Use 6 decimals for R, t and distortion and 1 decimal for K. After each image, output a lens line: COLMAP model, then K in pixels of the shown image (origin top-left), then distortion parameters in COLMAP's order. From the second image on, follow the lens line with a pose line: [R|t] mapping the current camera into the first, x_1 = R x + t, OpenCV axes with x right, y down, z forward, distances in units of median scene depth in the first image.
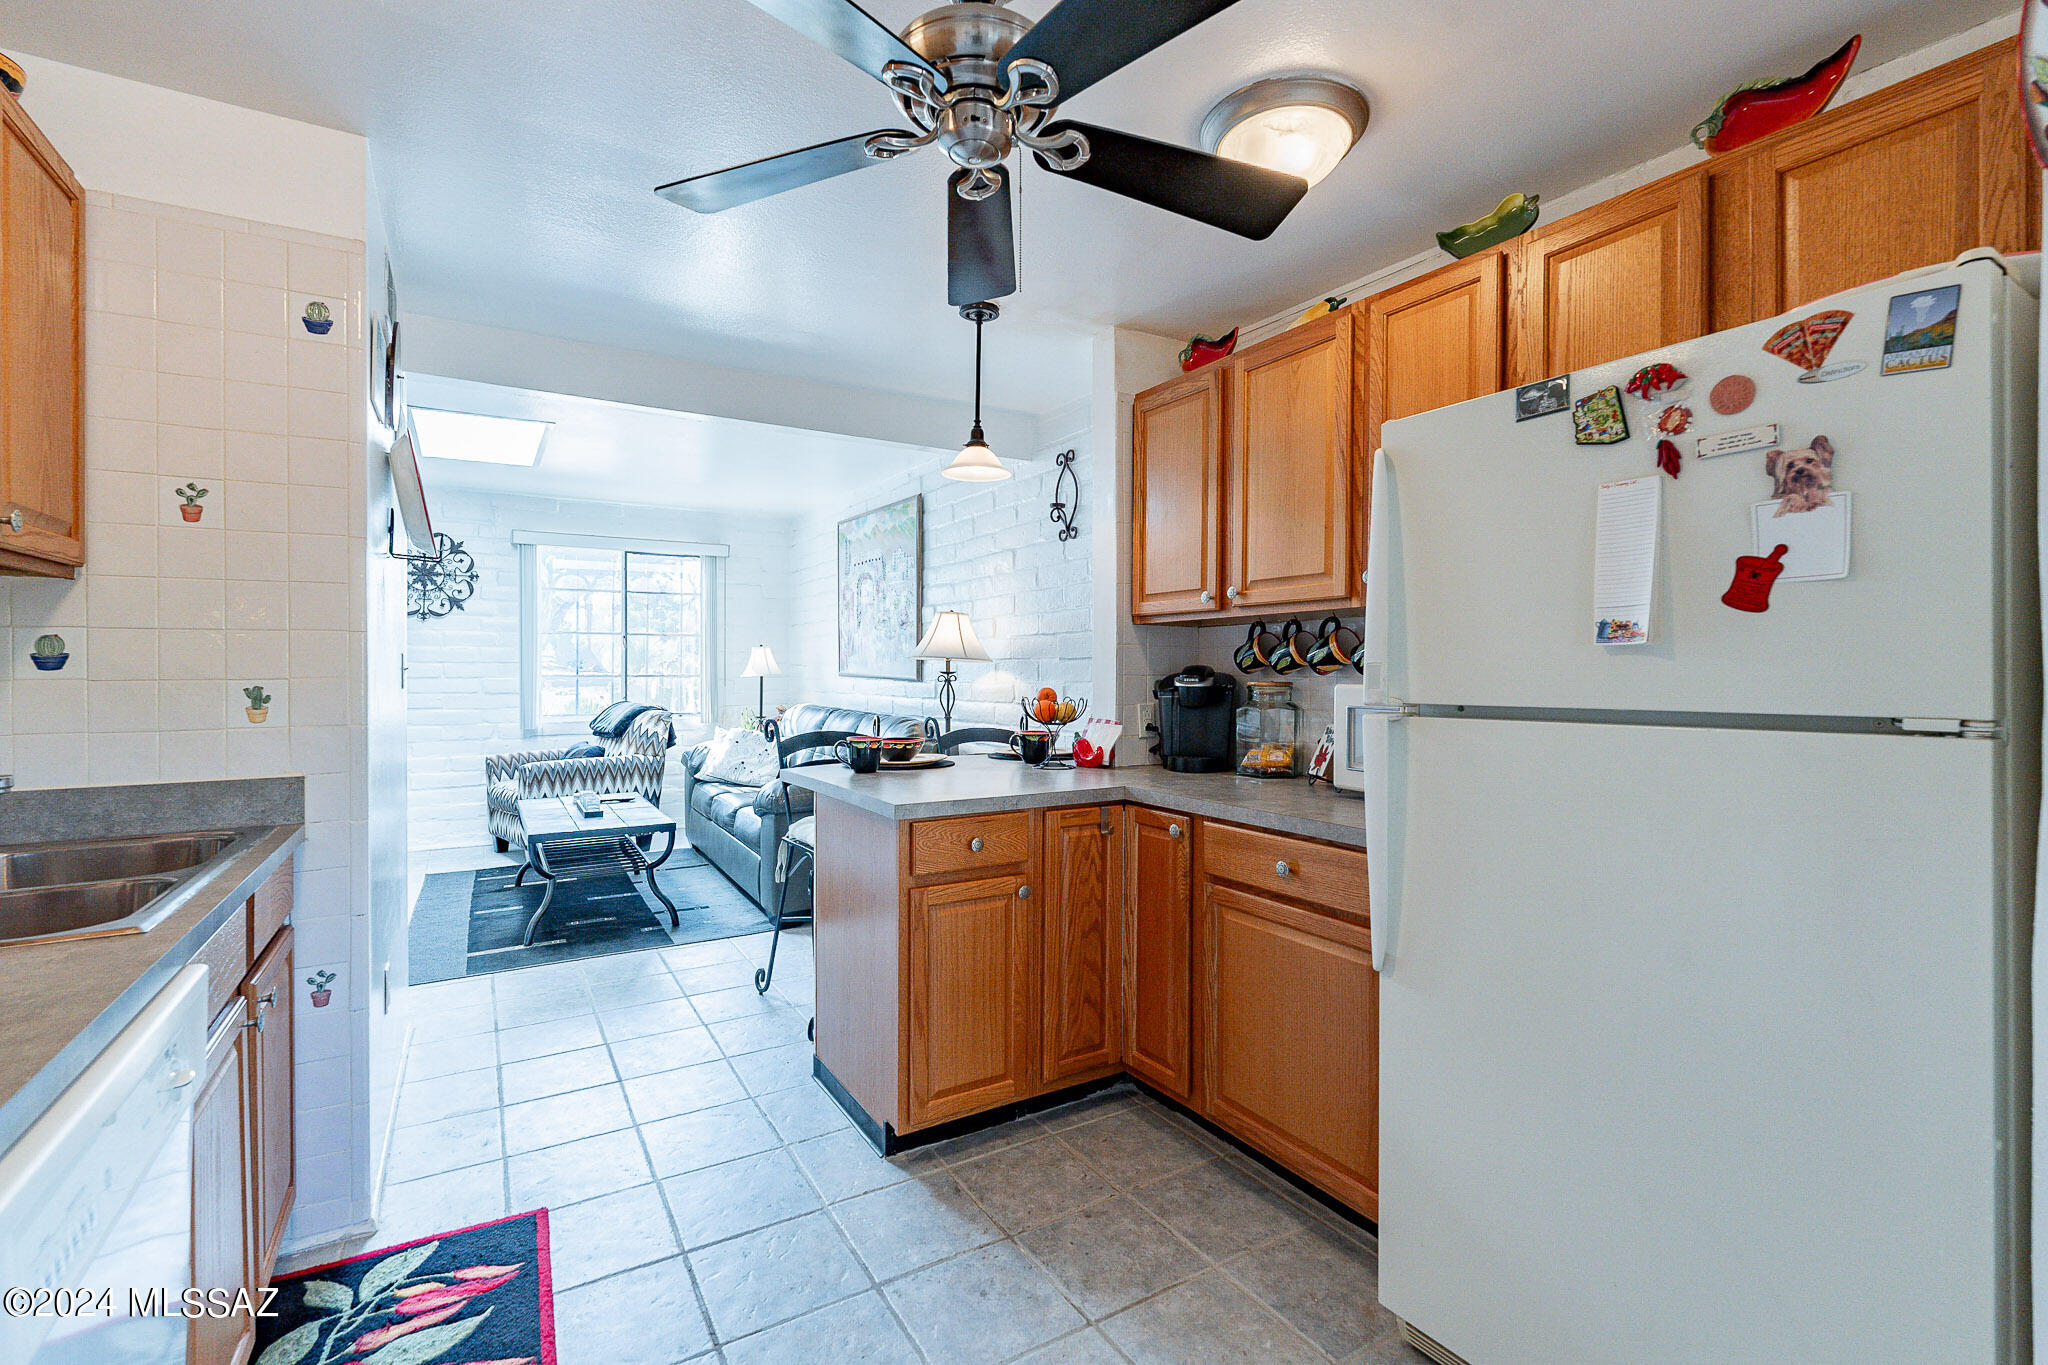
lens RADIAL K [[903.6, 0, 1015.4], [0, 903.6, 670.1], [0, 0, 1]] dist [-0.006300, 0.001843]
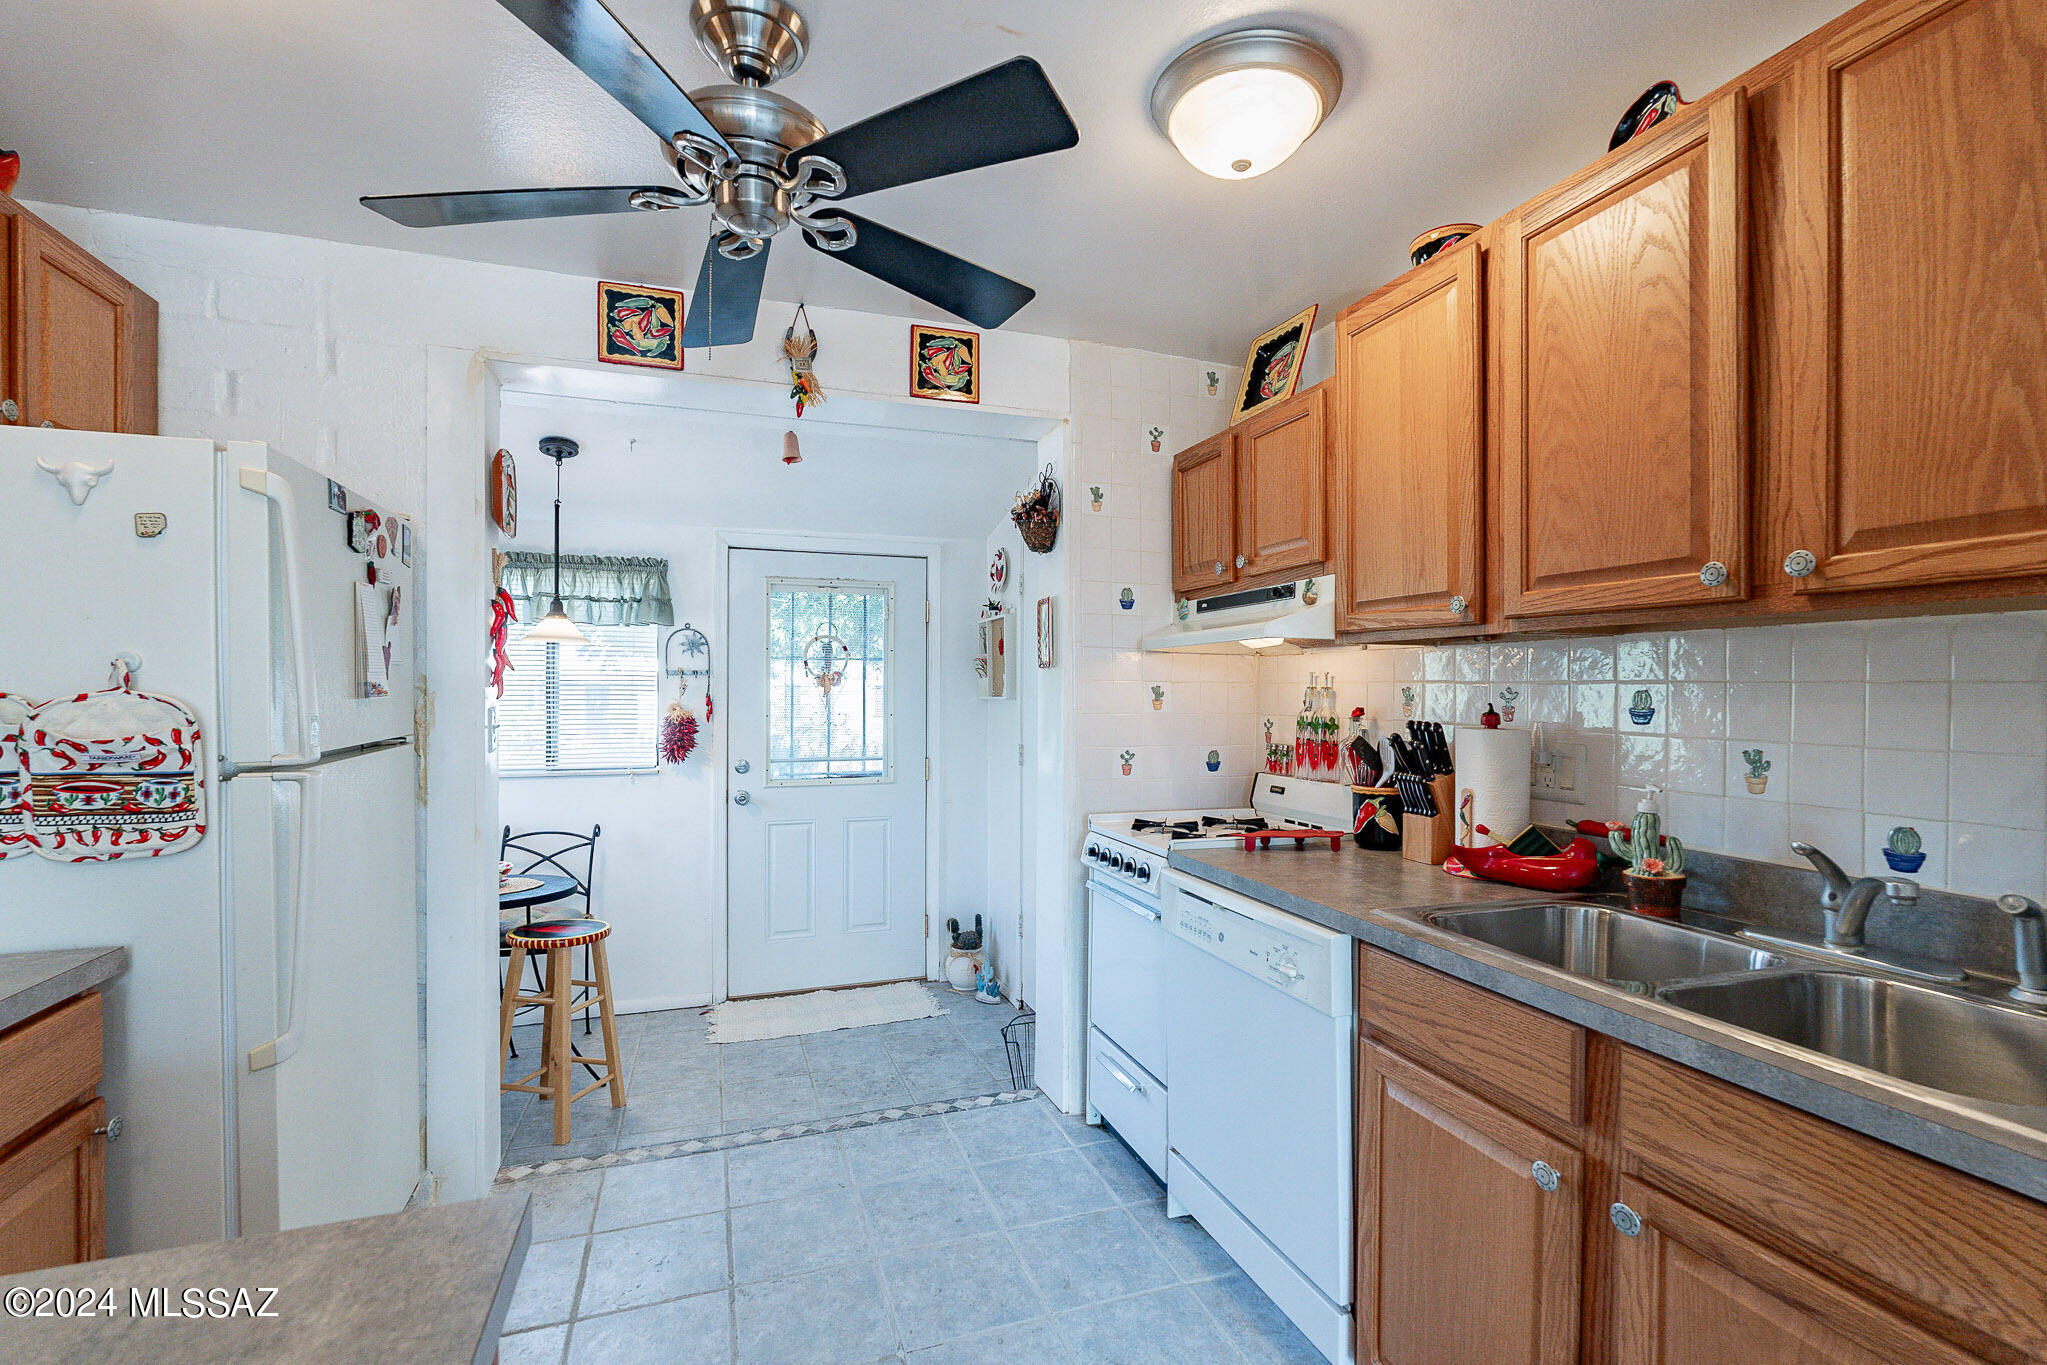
lens RADIAL K [[903.2, 0, 1025.7], [0, 903.2, 691.7], [0, 0, 1]] dist [-0.006300, 0.001843]
pose [[-0.979390, -0.006409, 0.201876, -0.277670], [-0.005096, 0.999962, 0.007021, -0.023693], [-0.201913, 0.005848, -0.979386, 0.957715]]
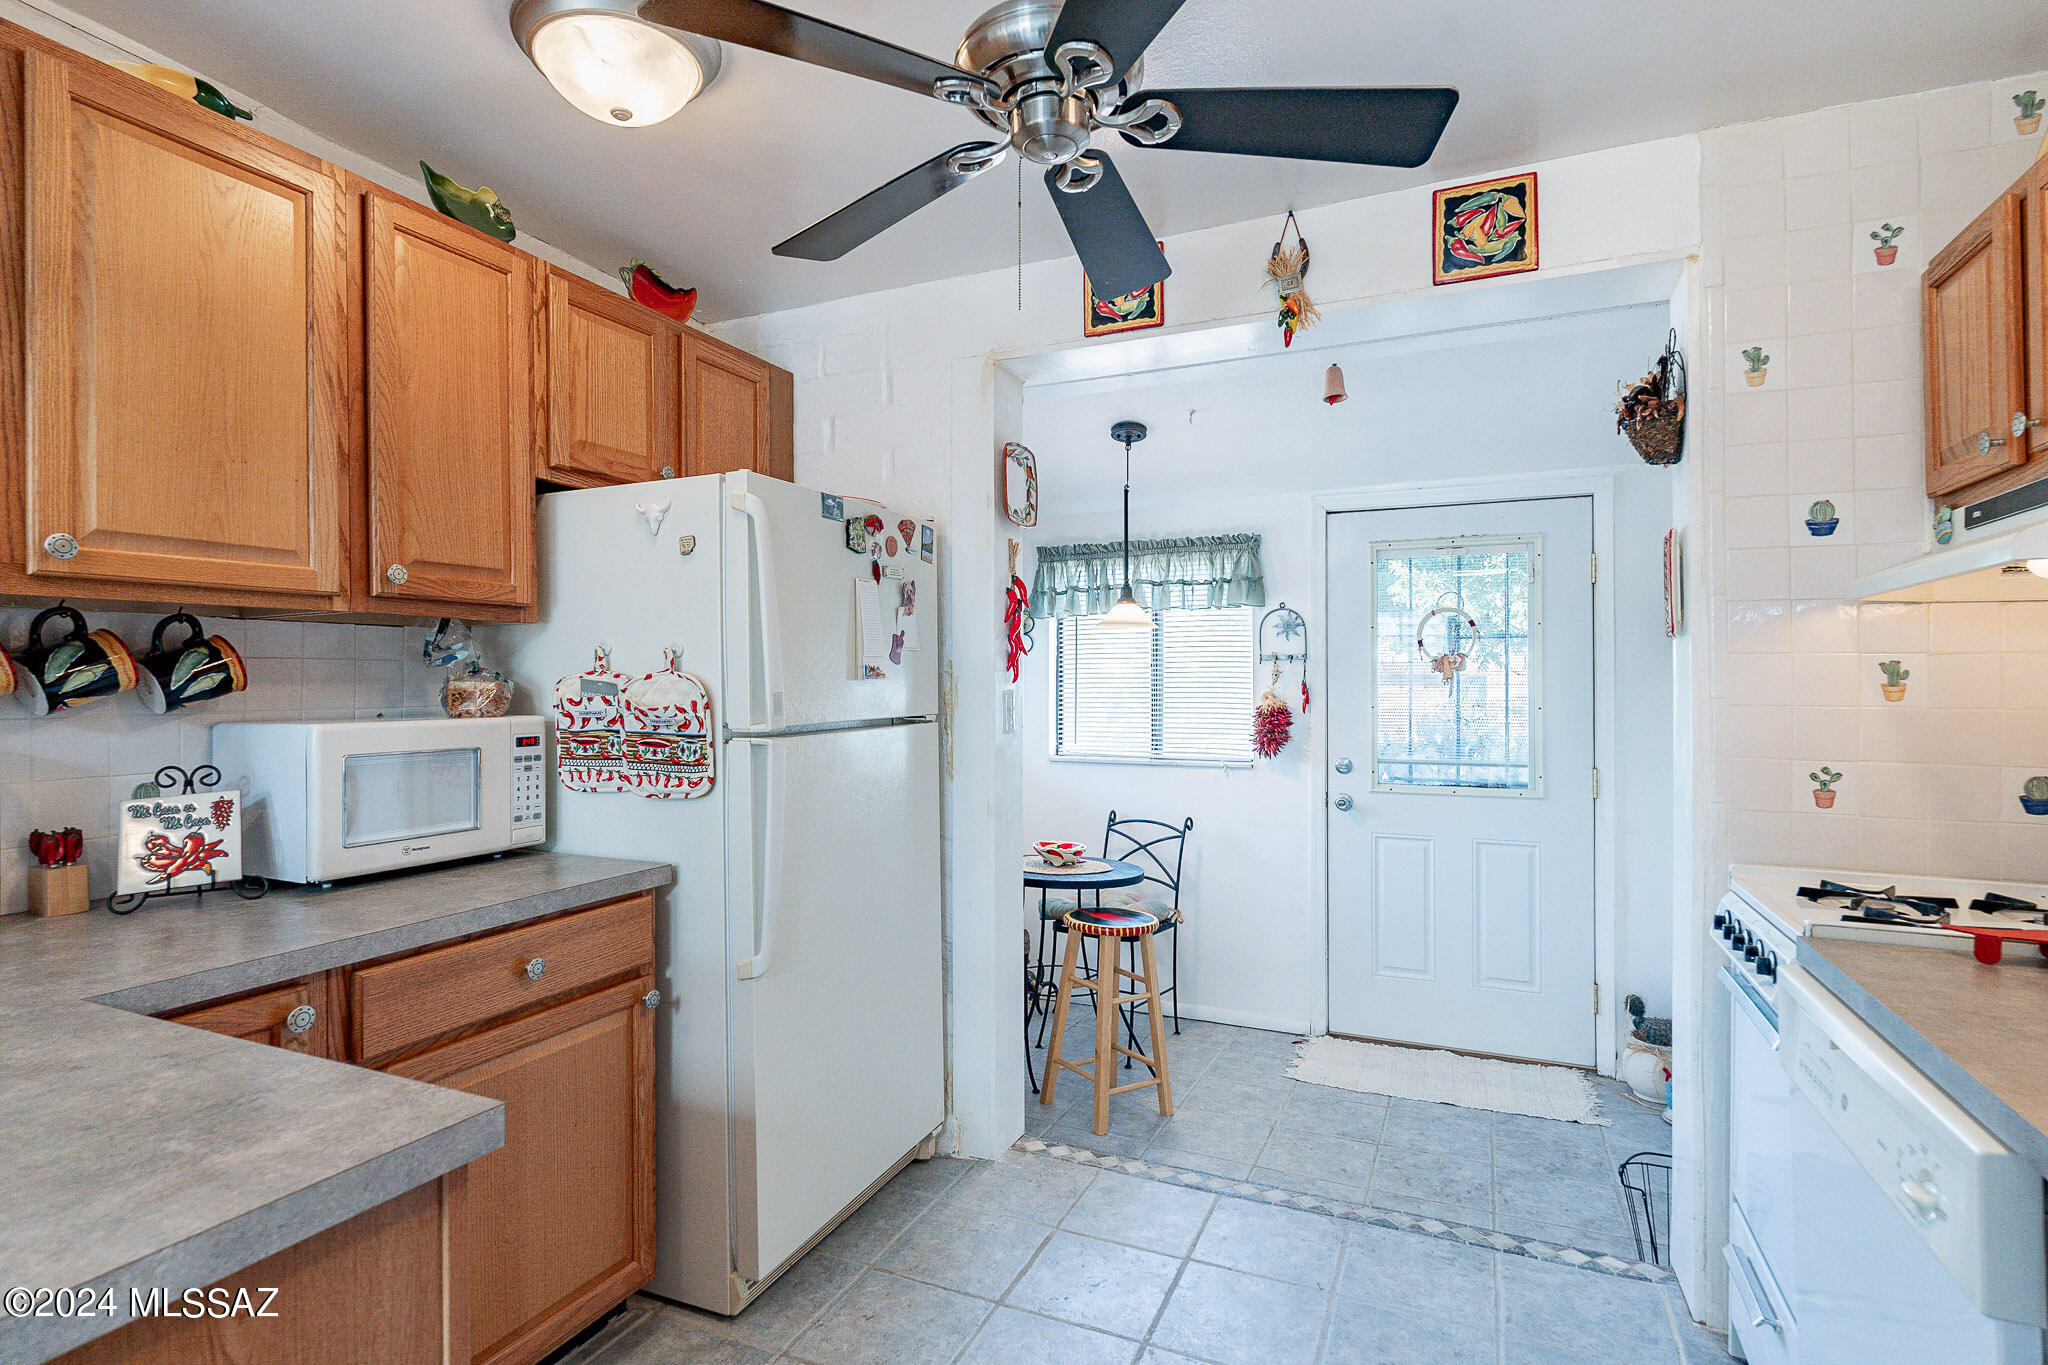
lens RADIAL K [[1014.3, 0, 1022.4], [0, 1014.3, 674.2], [0, 0, 1]] dist [0.000315, -0.000084]
pose [[-0.569691, 0.003422, 0.821852, -0.436000], [0.002039, 0.999994, -0.002751, -0.014402], [-0.821857, 0.000109, -0.569694, 0.795767]]
